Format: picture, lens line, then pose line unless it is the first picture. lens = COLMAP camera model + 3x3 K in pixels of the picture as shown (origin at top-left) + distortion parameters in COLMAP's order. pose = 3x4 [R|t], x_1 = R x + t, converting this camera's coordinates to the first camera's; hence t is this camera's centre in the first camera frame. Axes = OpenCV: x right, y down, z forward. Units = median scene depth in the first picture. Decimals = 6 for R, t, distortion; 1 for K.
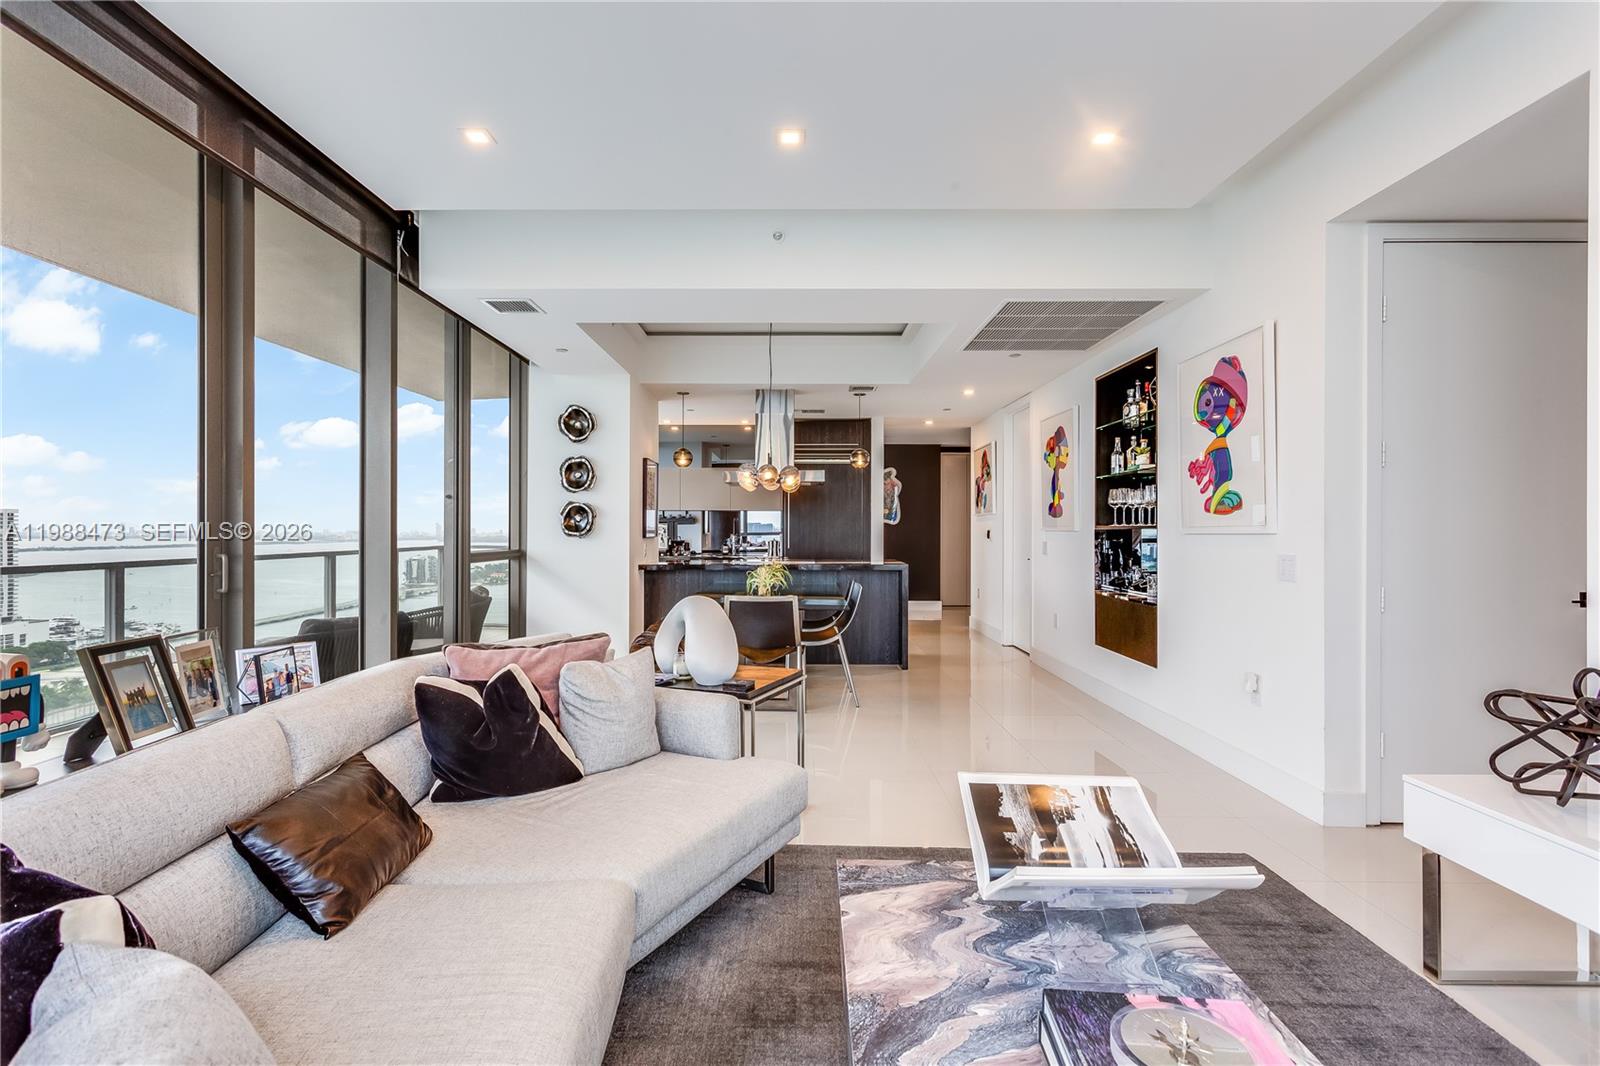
lens RADIAL K [[772.4, 0, 789.7], [0, 772.4, 520.3], [0, 0, 1]] dist [0.006383, 0.006917]
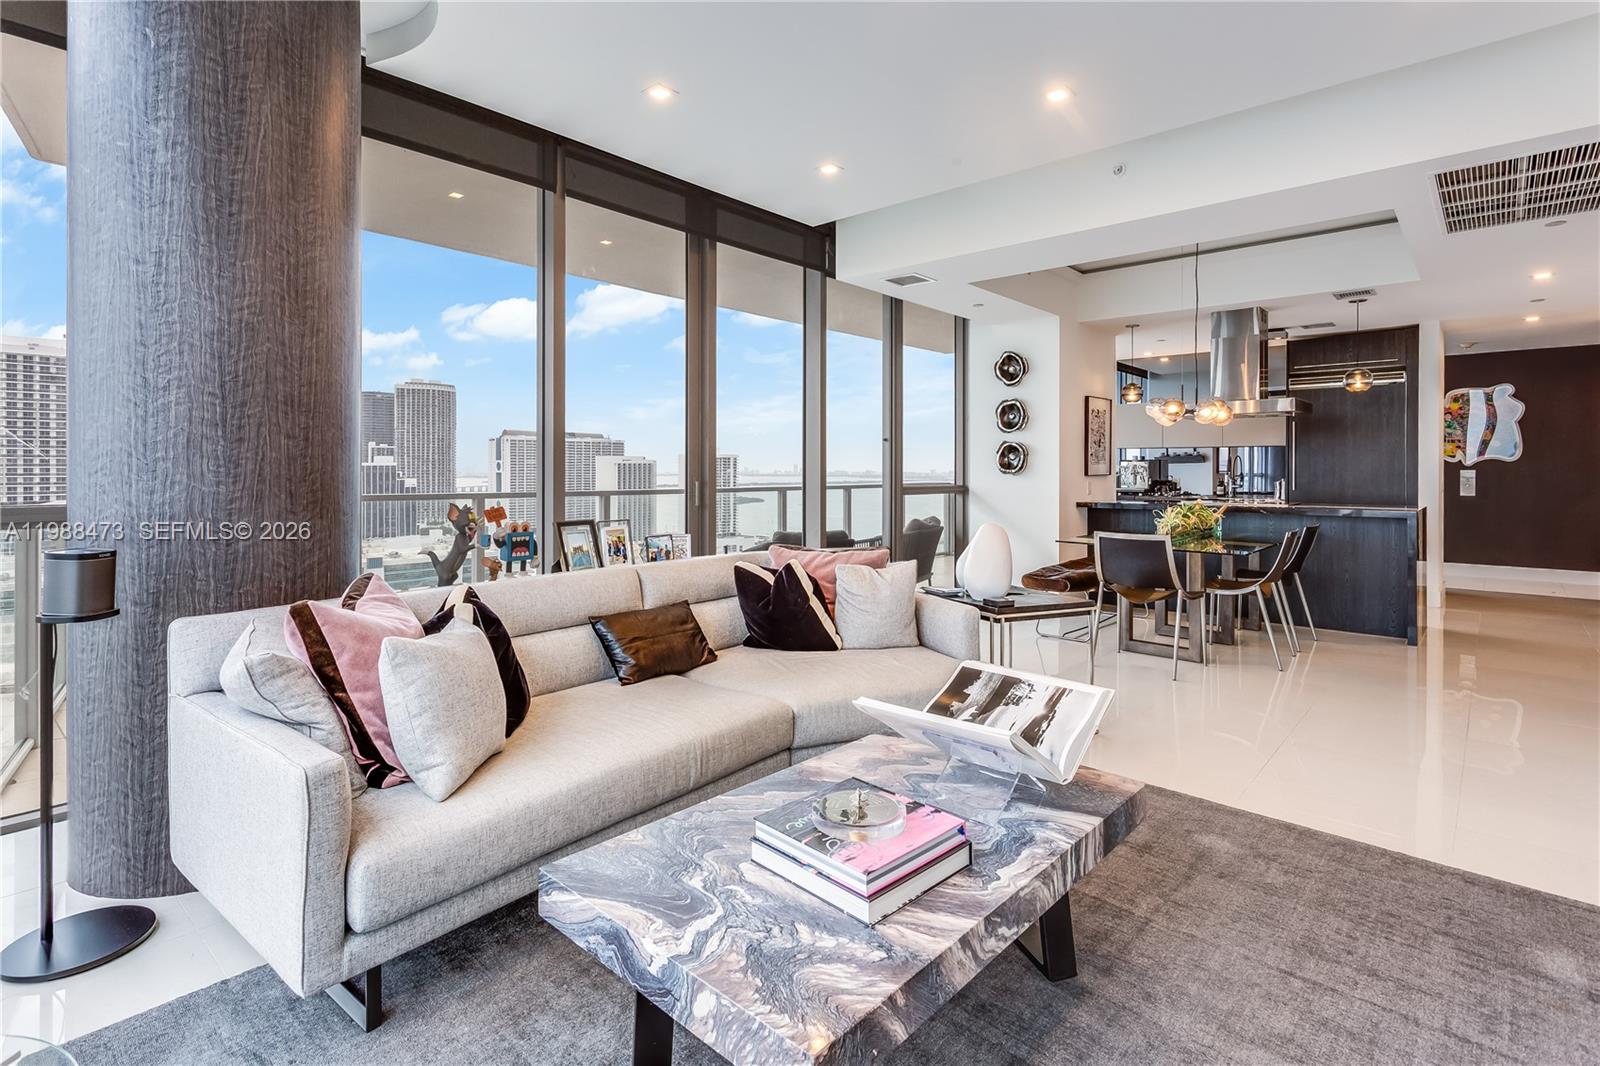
lens RADIAL K [[772.4, 0, 773.4], [0, 772.4, 466.7], [0, 0, 1]] dist [0.006383, 0.006917]
pose [[0.745977, -0.002575, -0.665967, 0.198292], [0.007818, 0.999957, 0.004891, 0.003386], [0.665926, -0.008855, 0.745965, -0.027102]]
